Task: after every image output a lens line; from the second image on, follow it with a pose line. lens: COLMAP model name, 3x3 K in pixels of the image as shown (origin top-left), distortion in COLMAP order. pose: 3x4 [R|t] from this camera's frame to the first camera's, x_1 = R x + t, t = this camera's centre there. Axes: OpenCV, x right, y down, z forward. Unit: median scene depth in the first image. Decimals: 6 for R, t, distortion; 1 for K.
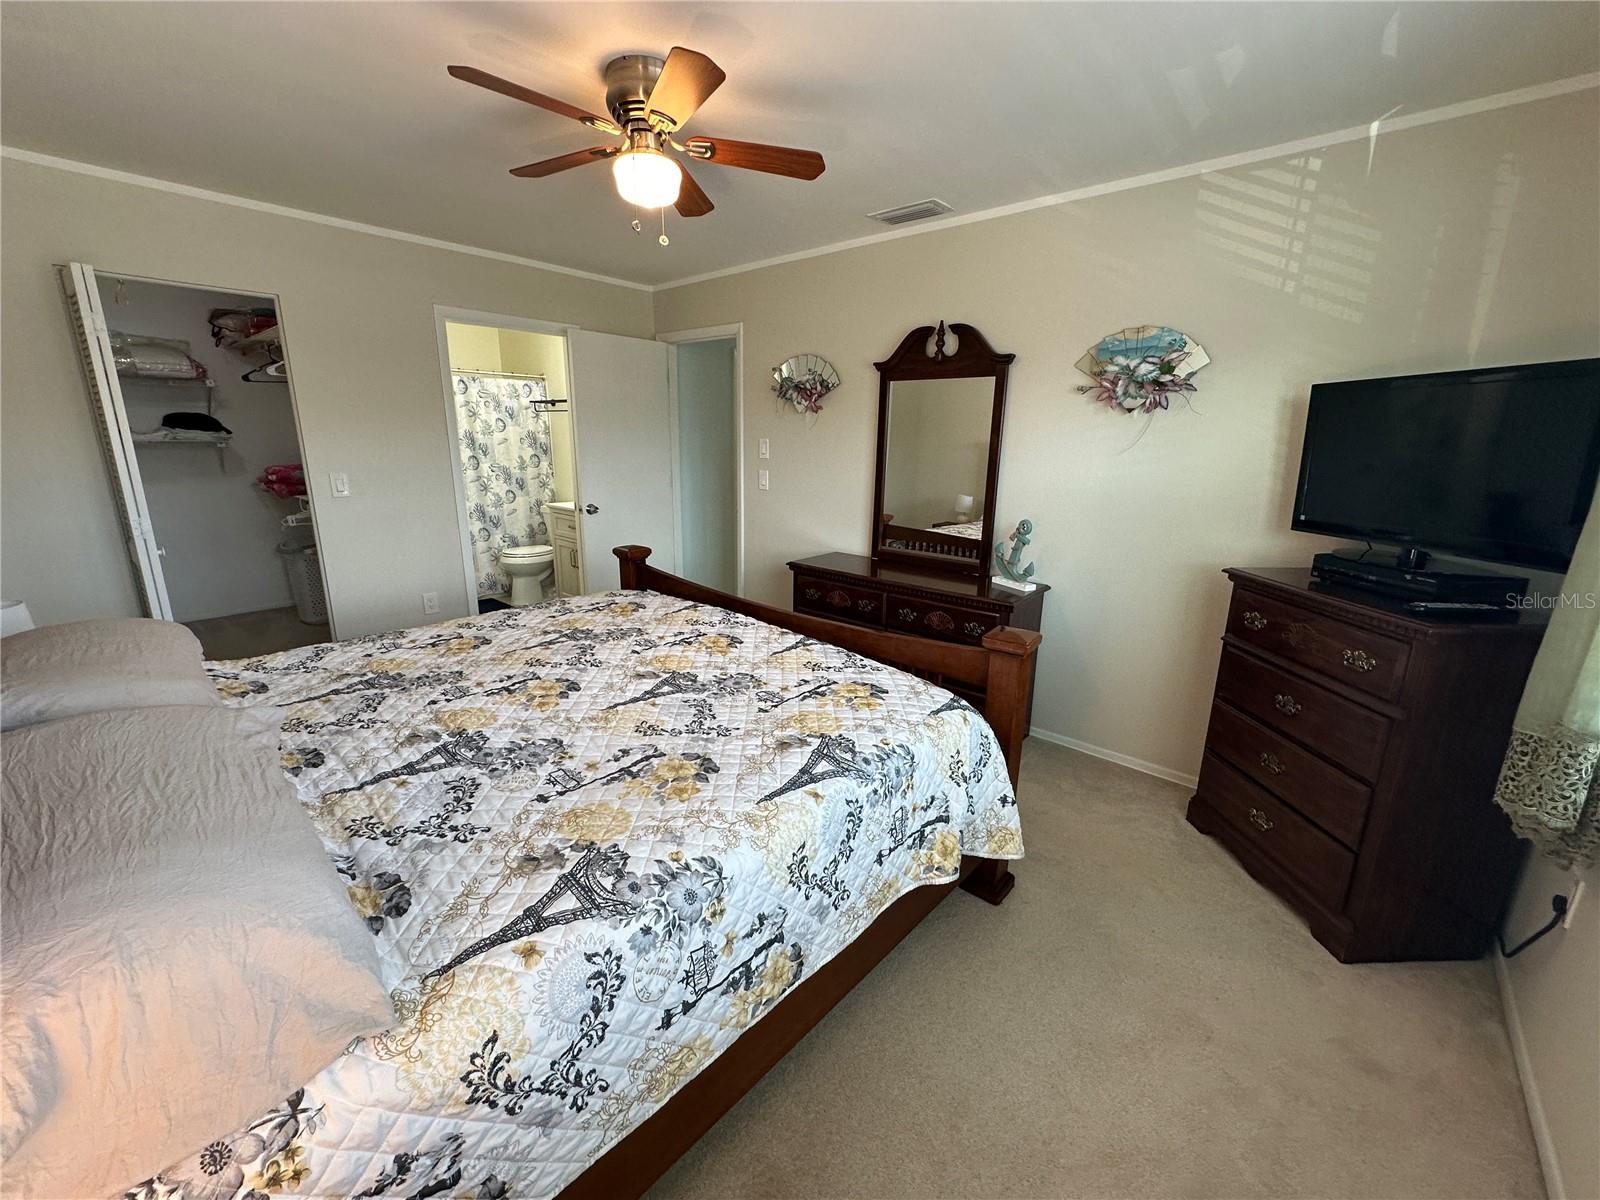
lens RADIAL K [[637.8, 0, 801.3], [0, 637.8, 602.7], [0, 0, 1]] dist [-0.002810, 0.000862]
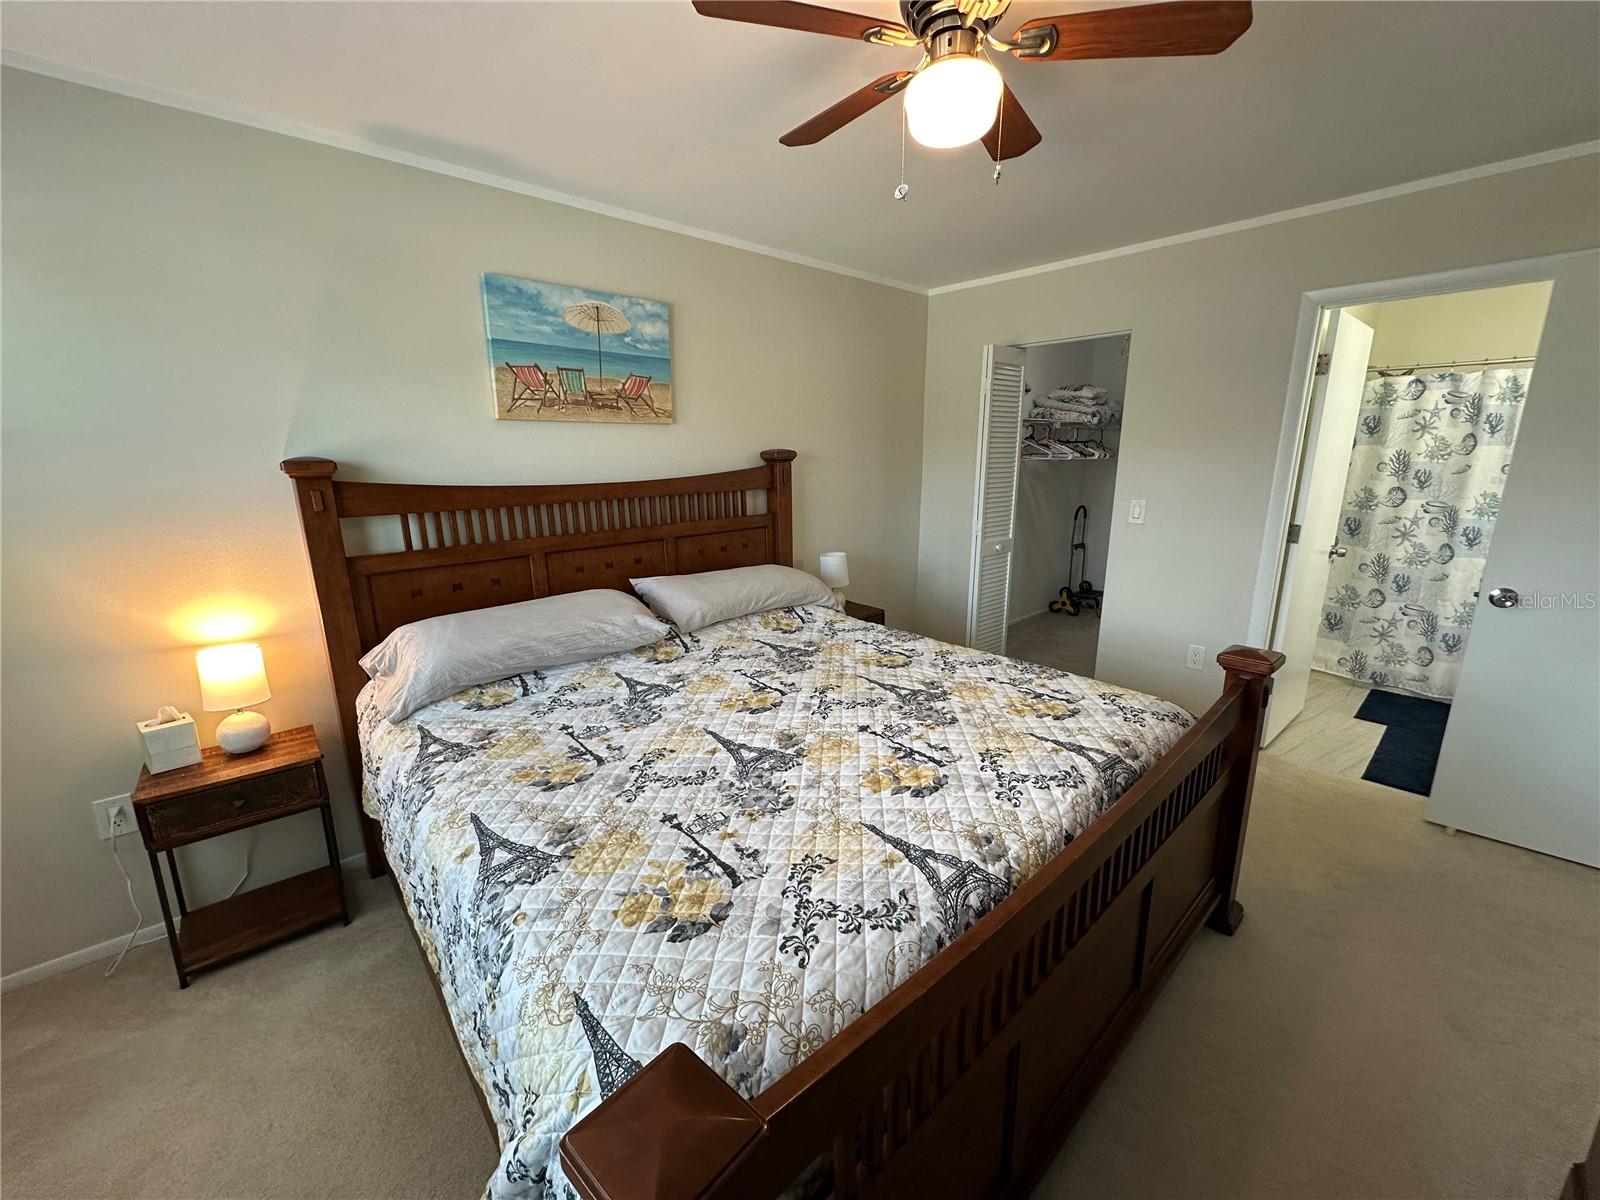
lens RADIAL K [[637.8, 0, 803.4], [0, 637.8, 593.8], [0, 0, 1]] dist [-0.002810, 0.000862]
pose [[-0.107753, 0.206192, -0.972561, 0.547155], [-0.242155, 0.943350, 0.226828, -0.270923], [0.964236, 0.259952, -0.051718, 0.970349]]
